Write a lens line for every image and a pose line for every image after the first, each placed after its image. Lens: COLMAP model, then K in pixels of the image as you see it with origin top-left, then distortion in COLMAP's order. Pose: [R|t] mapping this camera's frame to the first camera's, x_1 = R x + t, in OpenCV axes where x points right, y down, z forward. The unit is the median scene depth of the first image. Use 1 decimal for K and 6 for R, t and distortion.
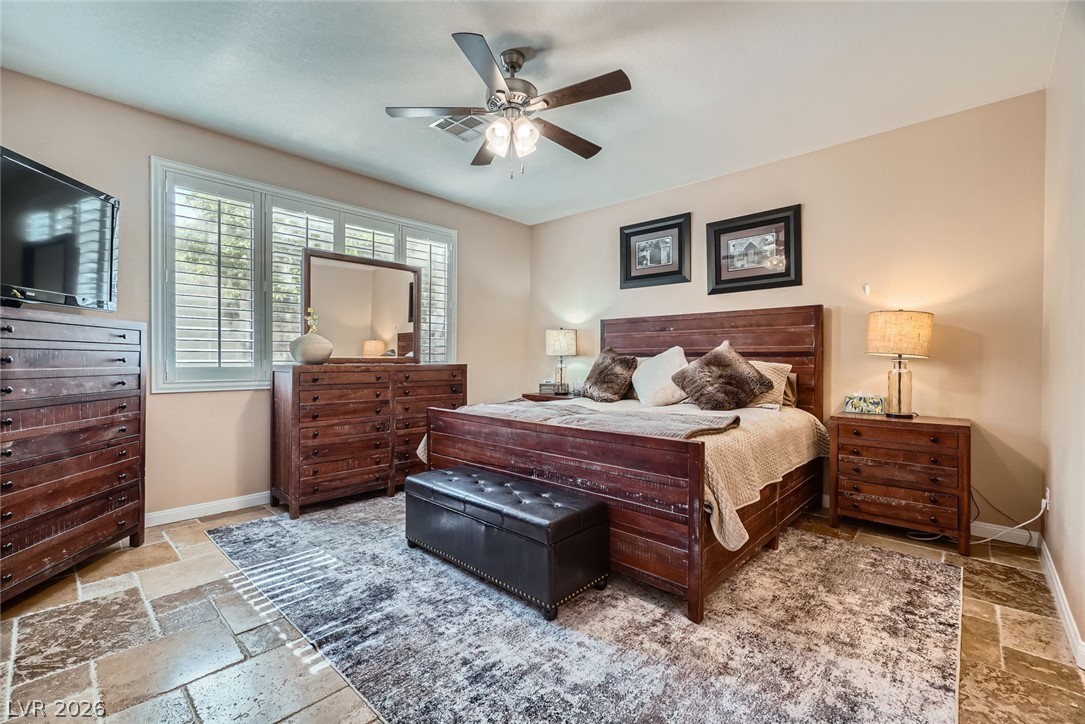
lens RADIAL K [[466.7, 0, 543.3], [0, 466.7, 359.4], [0, 0, 1]] dist [-0.013151, 0.003247]
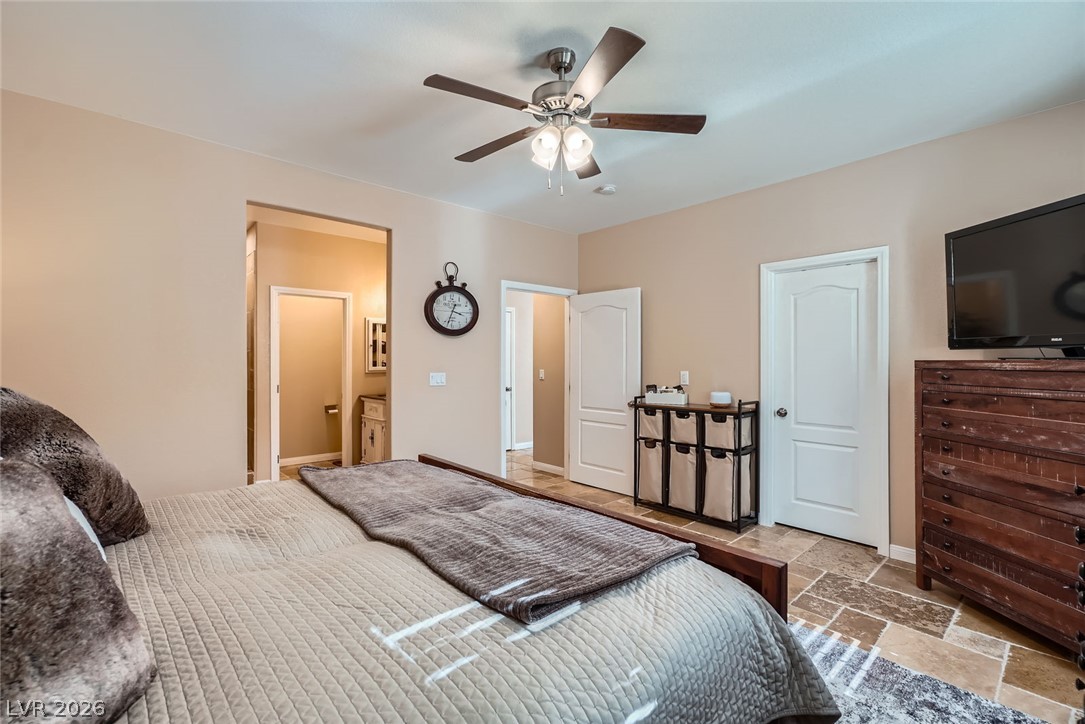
lens RADIAL K [[466.7, 0, 541.7], [0, 466.7, 361.8], [0, 0, 1]] dist [-0.013151, 0.003247]
pose [[-0.995452, -0.002084, 0.095244, -0.133939], [-0.002219, 0.999997, -0.001317, -0.094008], [-0.095241, -0.001522, -0.995453, 2.147050]]
